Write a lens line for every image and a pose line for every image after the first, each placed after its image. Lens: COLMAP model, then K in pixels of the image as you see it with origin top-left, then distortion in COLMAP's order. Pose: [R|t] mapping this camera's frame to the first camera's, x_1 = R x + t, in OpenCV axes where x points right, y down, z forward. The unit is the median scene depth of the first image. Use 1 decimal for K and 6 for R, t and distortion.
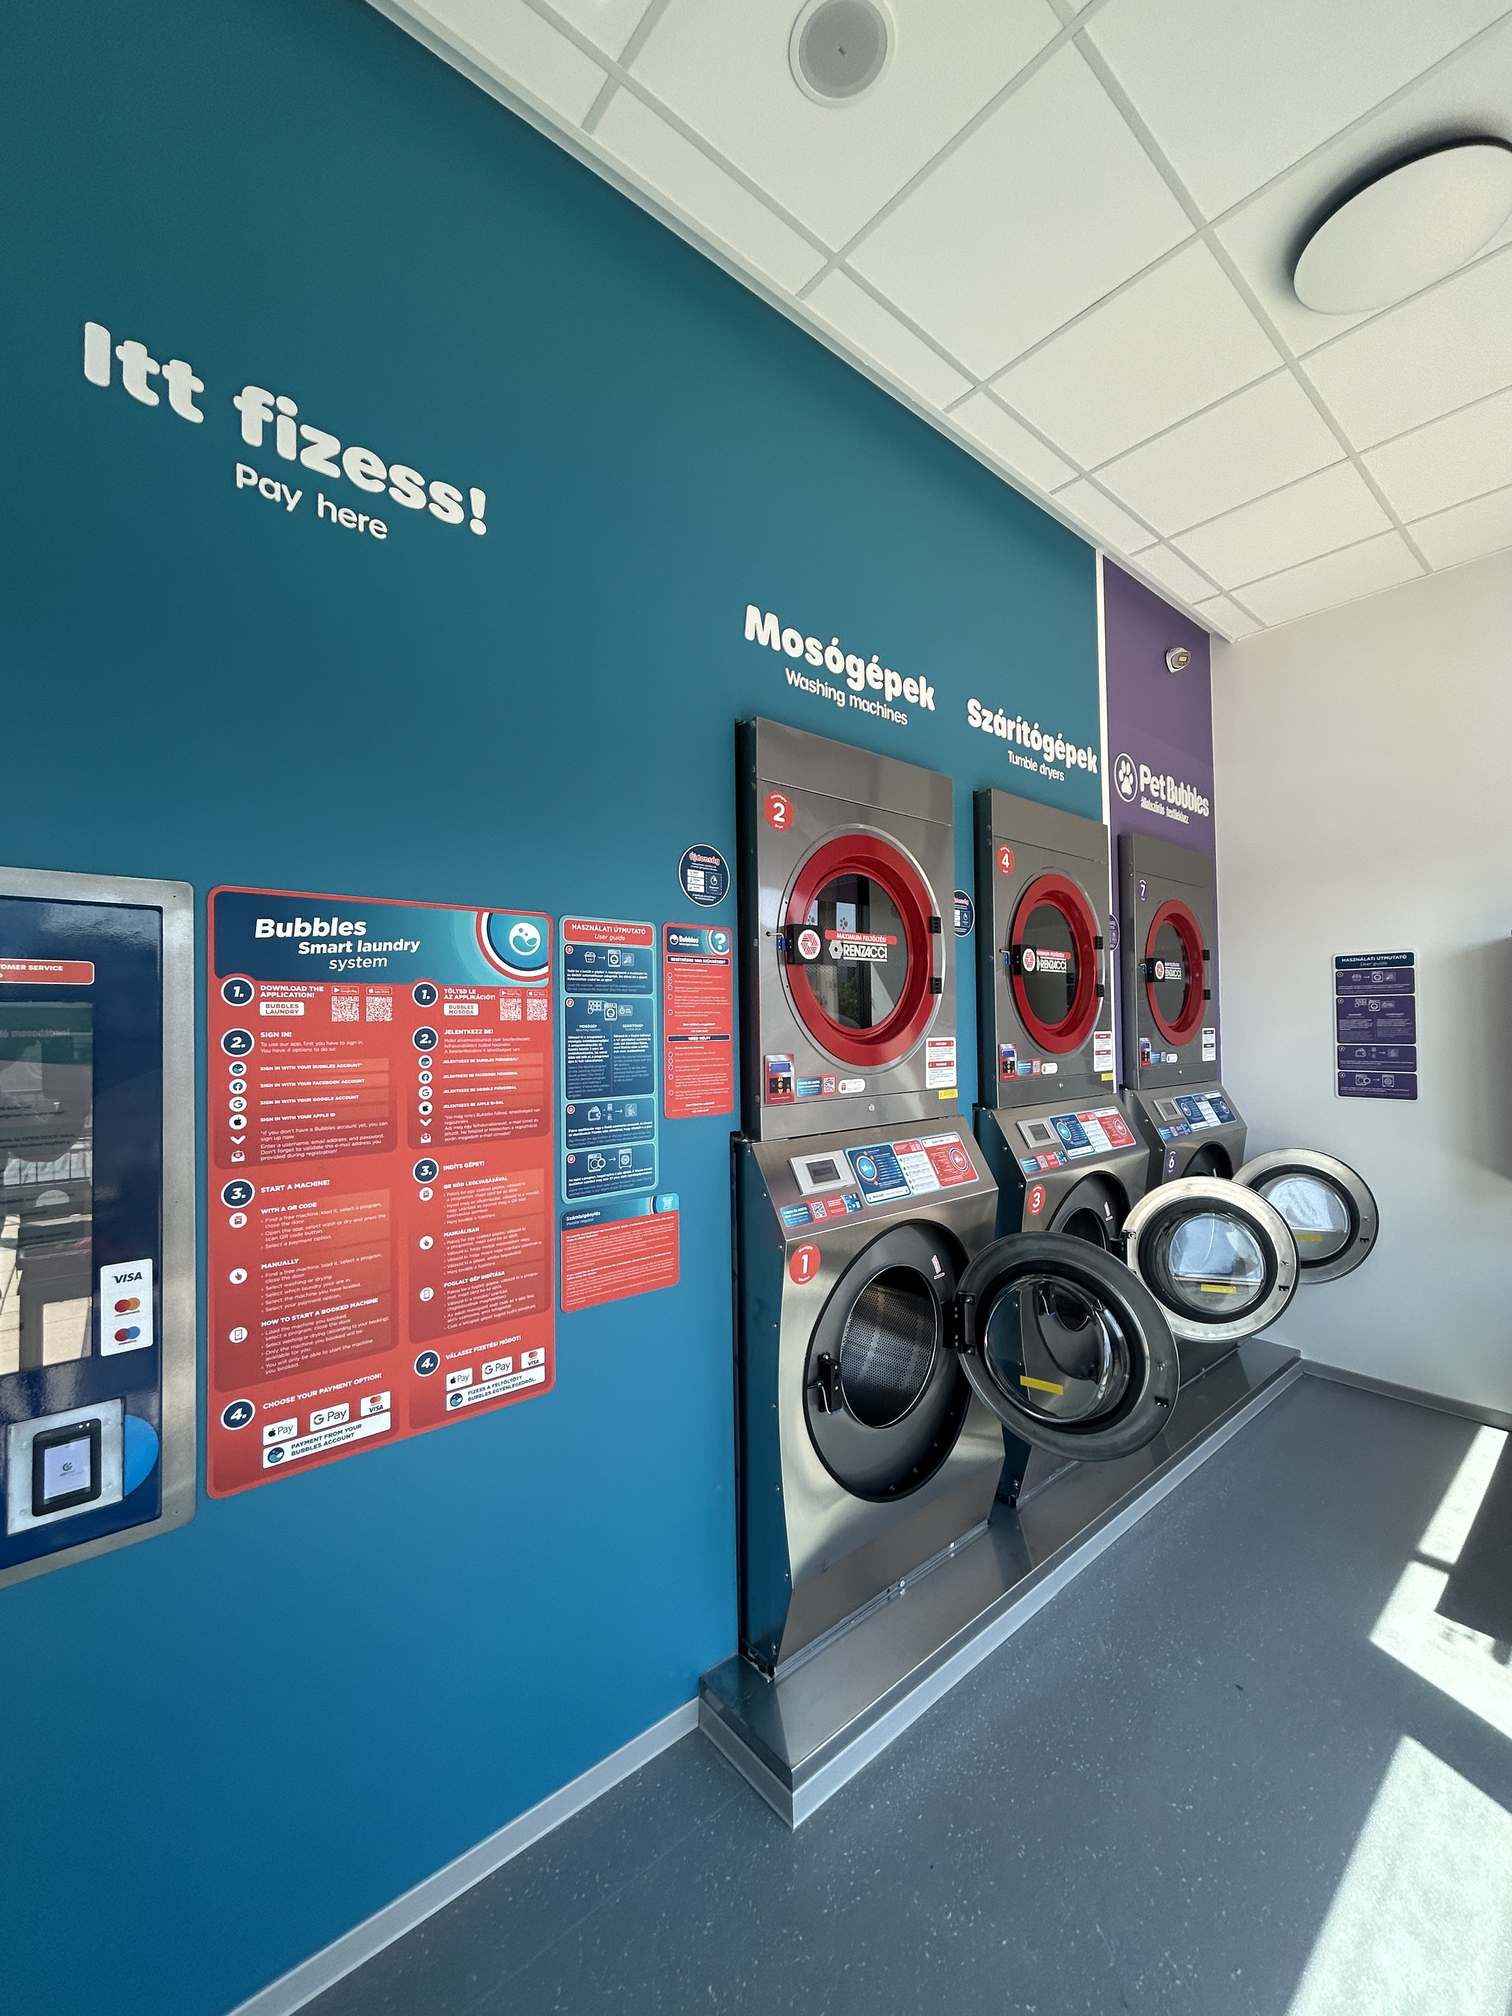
lens RADIAL K [[817.2, 0, 756.0], [0, 817.2, 1008.0], [0, 0, 1]] dist [-0.004128, 0.003660]
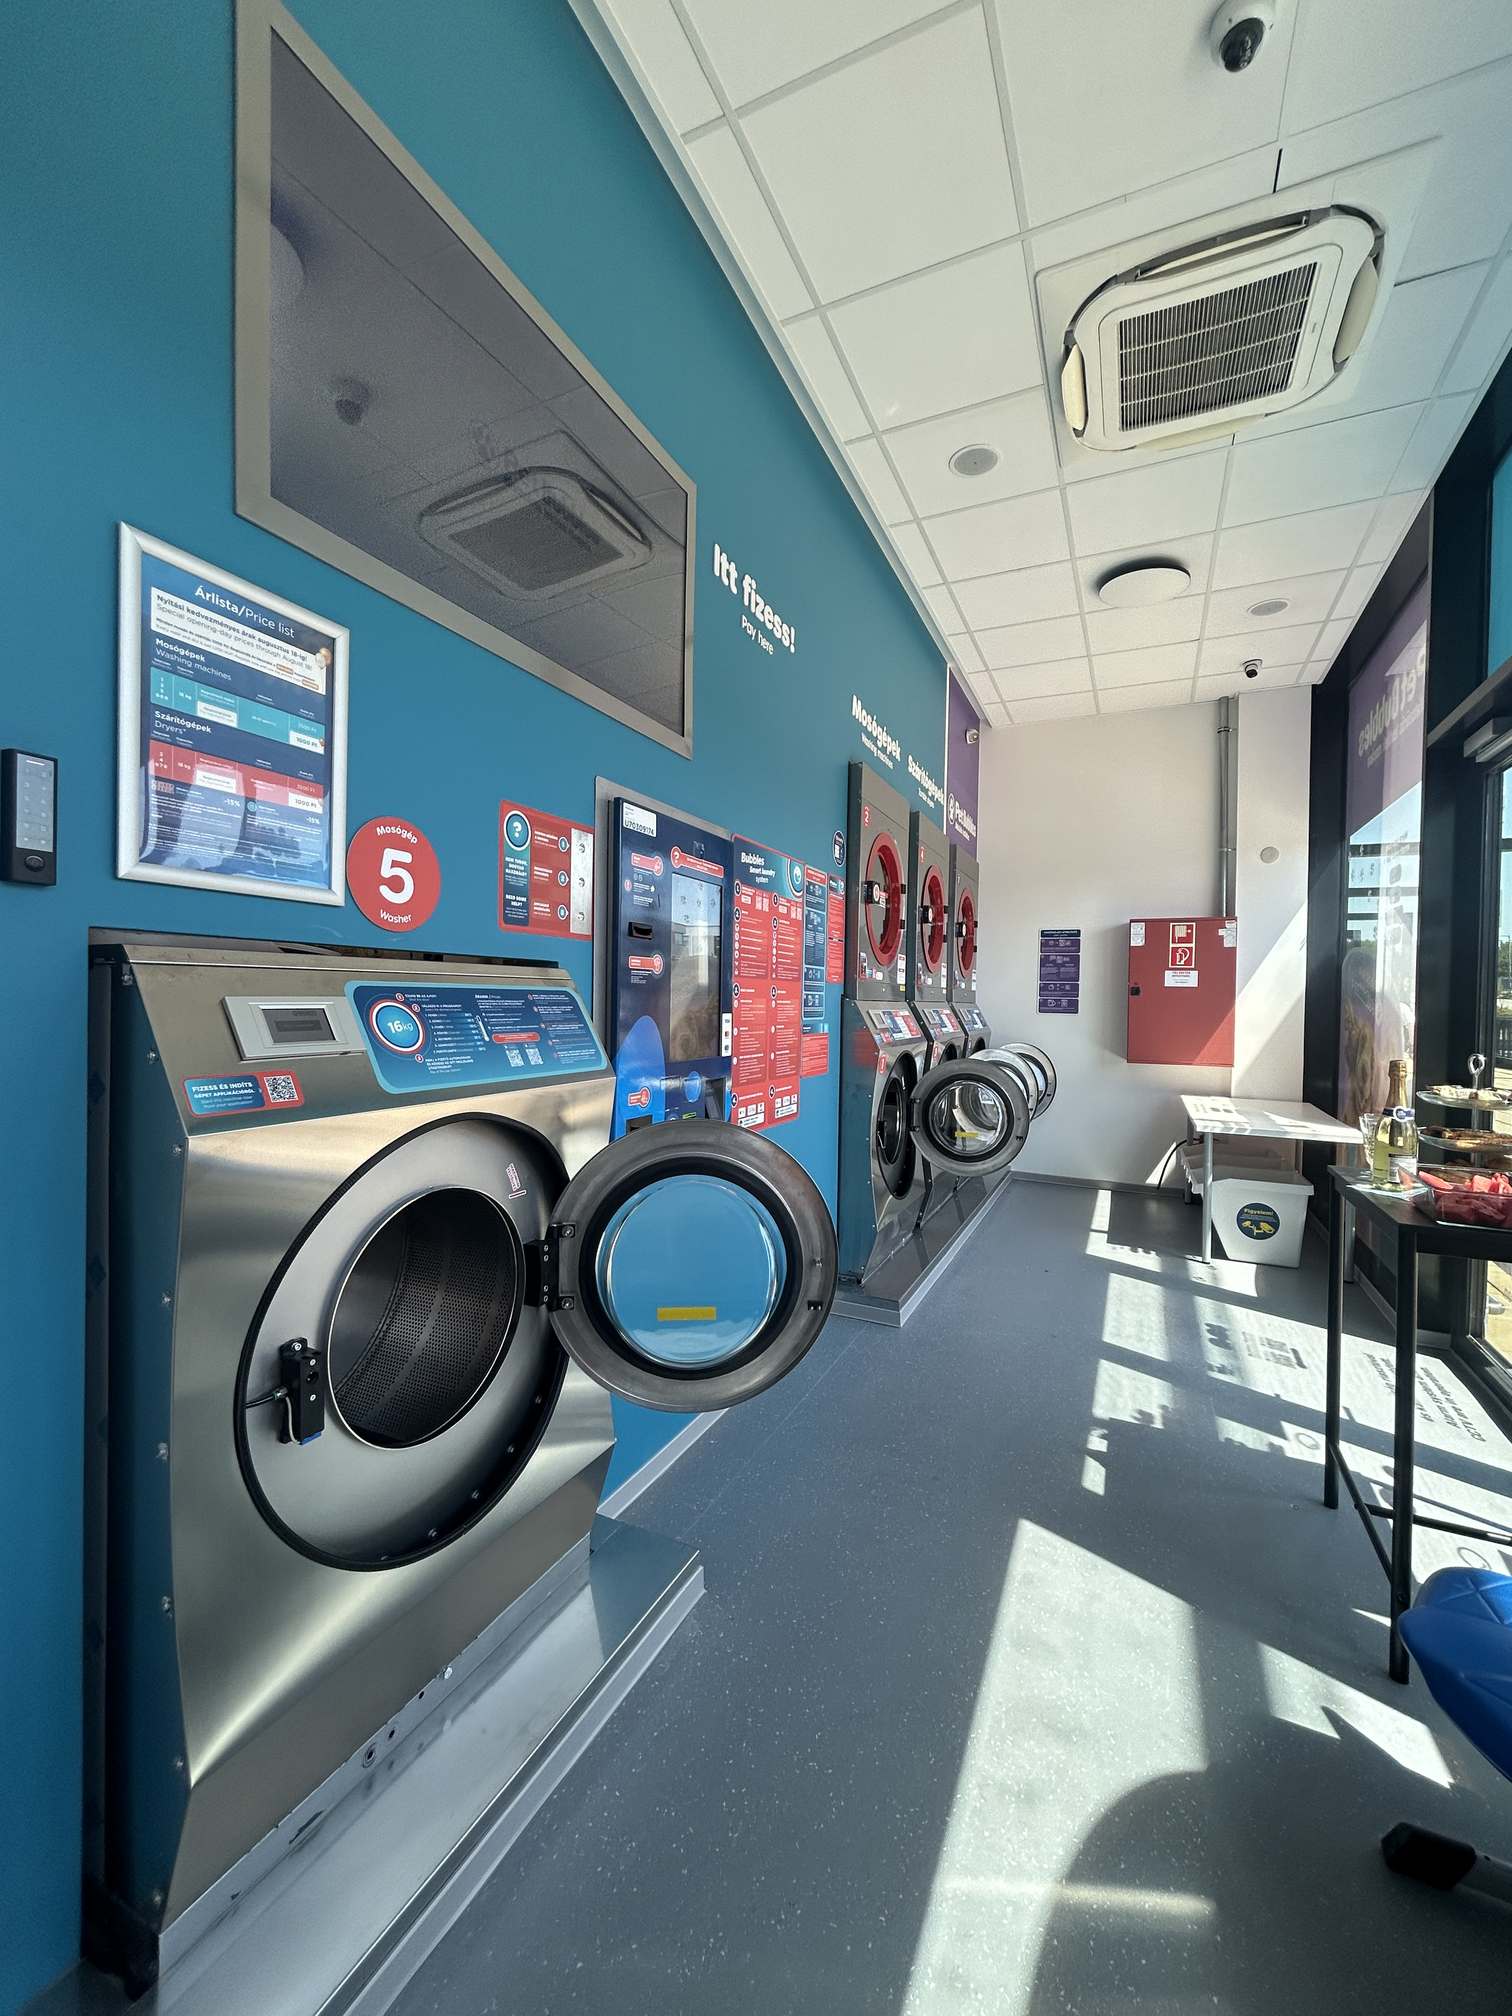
lens RADIAL K [[814.7, 0, 756.0], [0, 814.7, 1008.0], [0, 0, 1]] dist [0.000116, -0.000395]
pose [[0.912818, 0.026895, 0.407479, -0.817325], [-0.040559, 0.998866, 0.024930, 0.128132], [-0.406347, -0.039283, 0.912874, -0.485612]]
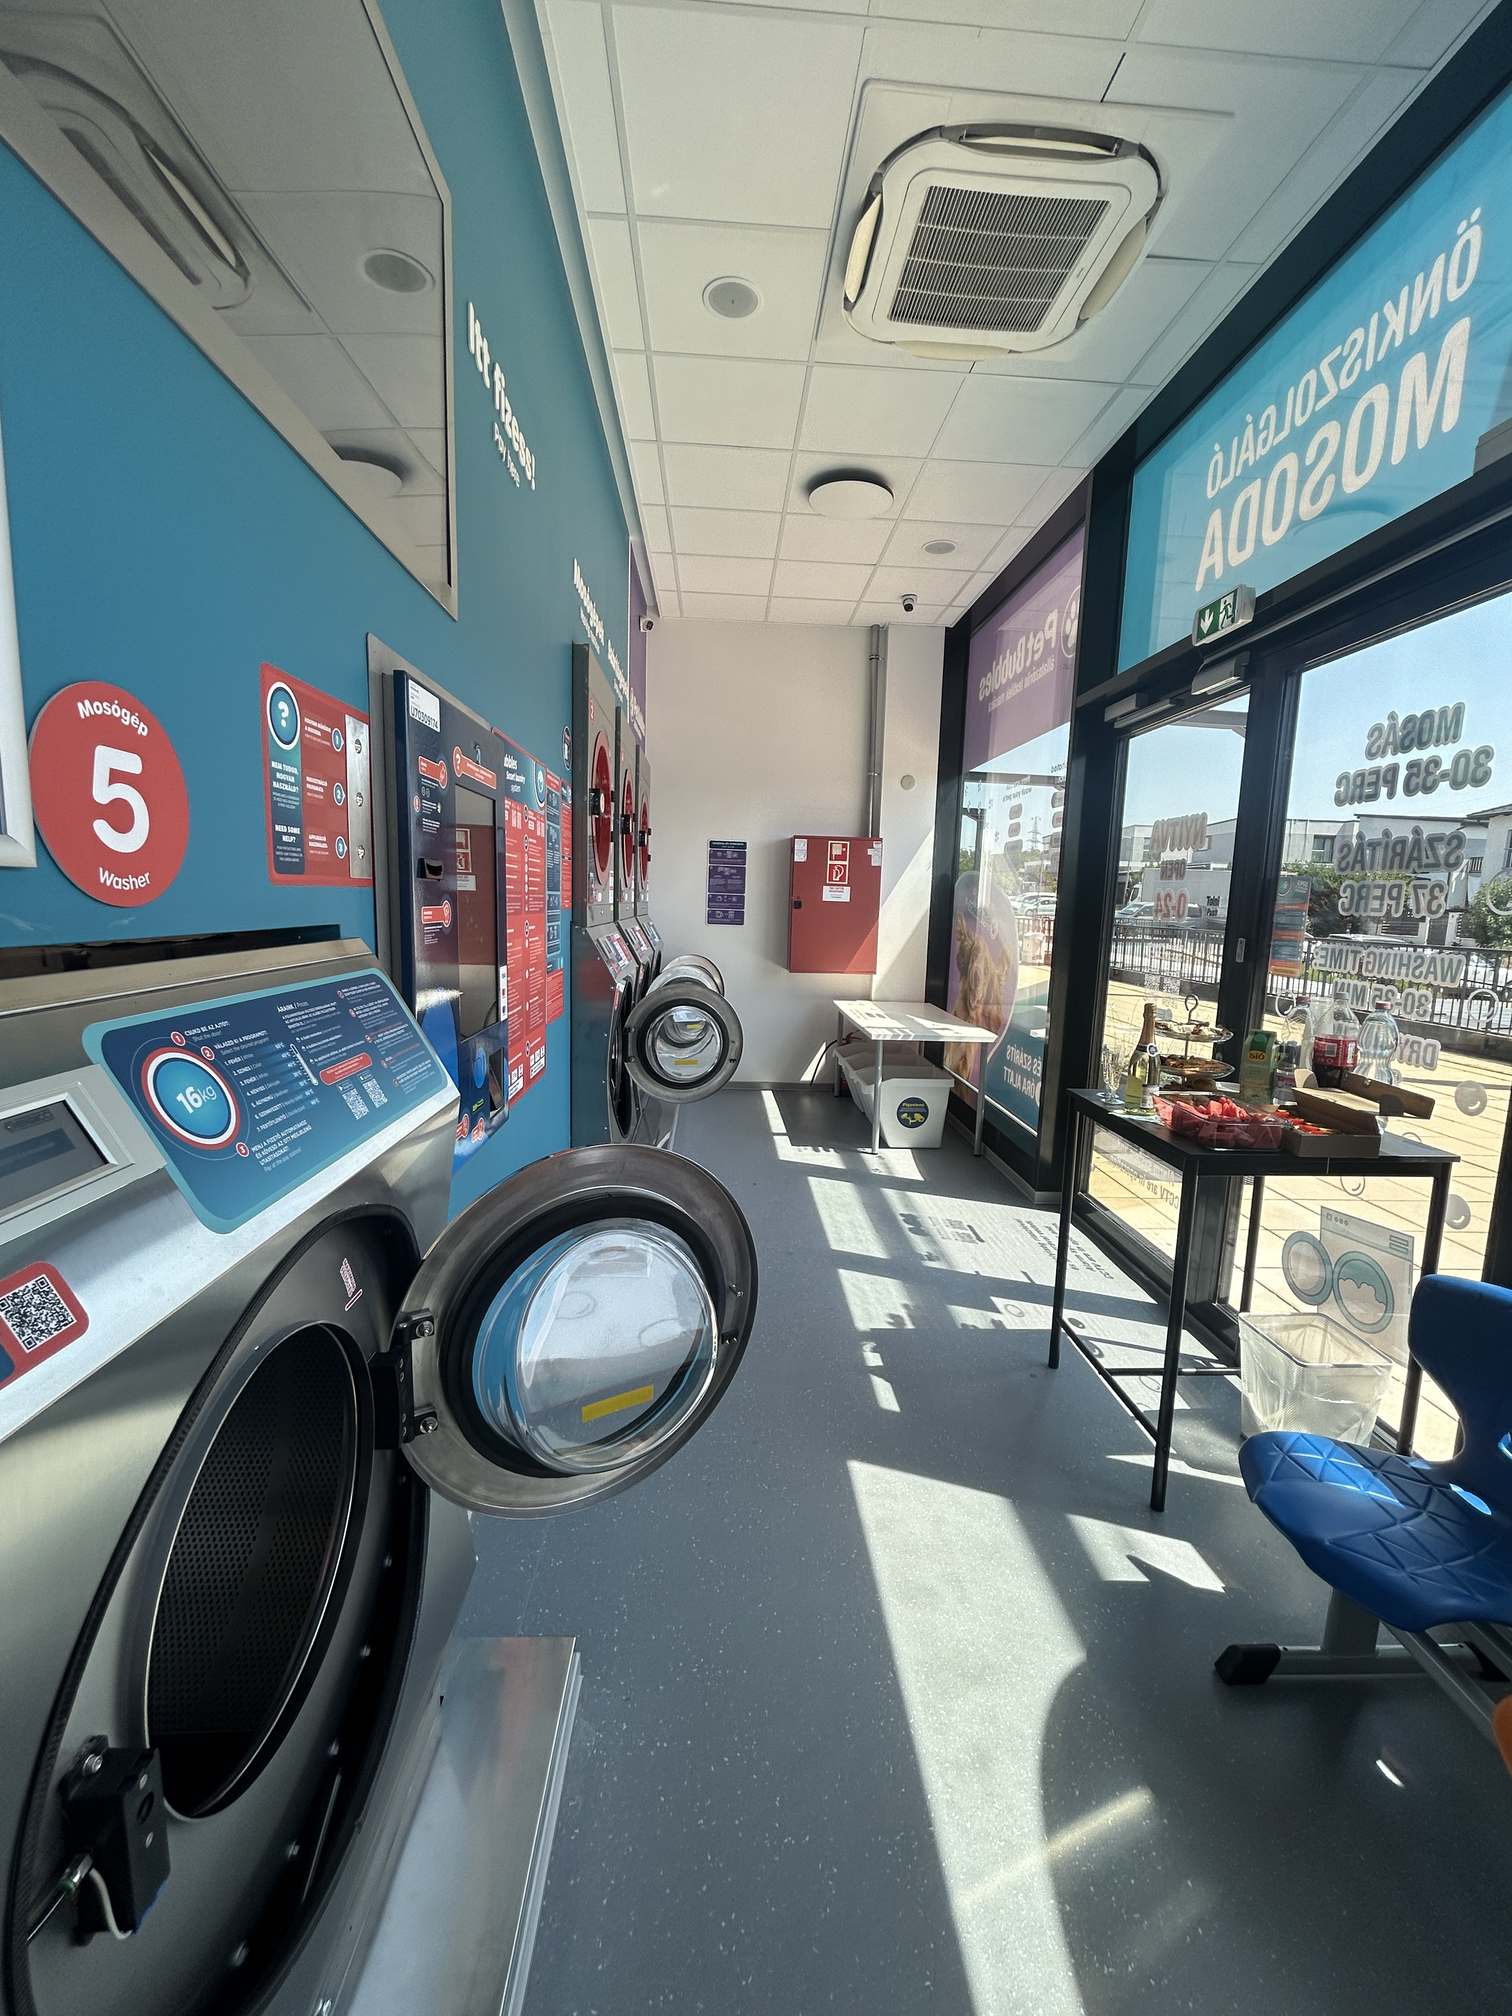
lens RADIAL K [[817.2, 0, 756.0], [0, 817.2, 1008.0], [0, 0, 1]] dist [-0.004128, 0.003660]
pose [[0.613504, -0.070906, 0.786502, -0.924785], [-0.056697, 0.989435, 0.133428, 0.077903], [-0.787654, -0.126451, 0.603003, -0.207422]]
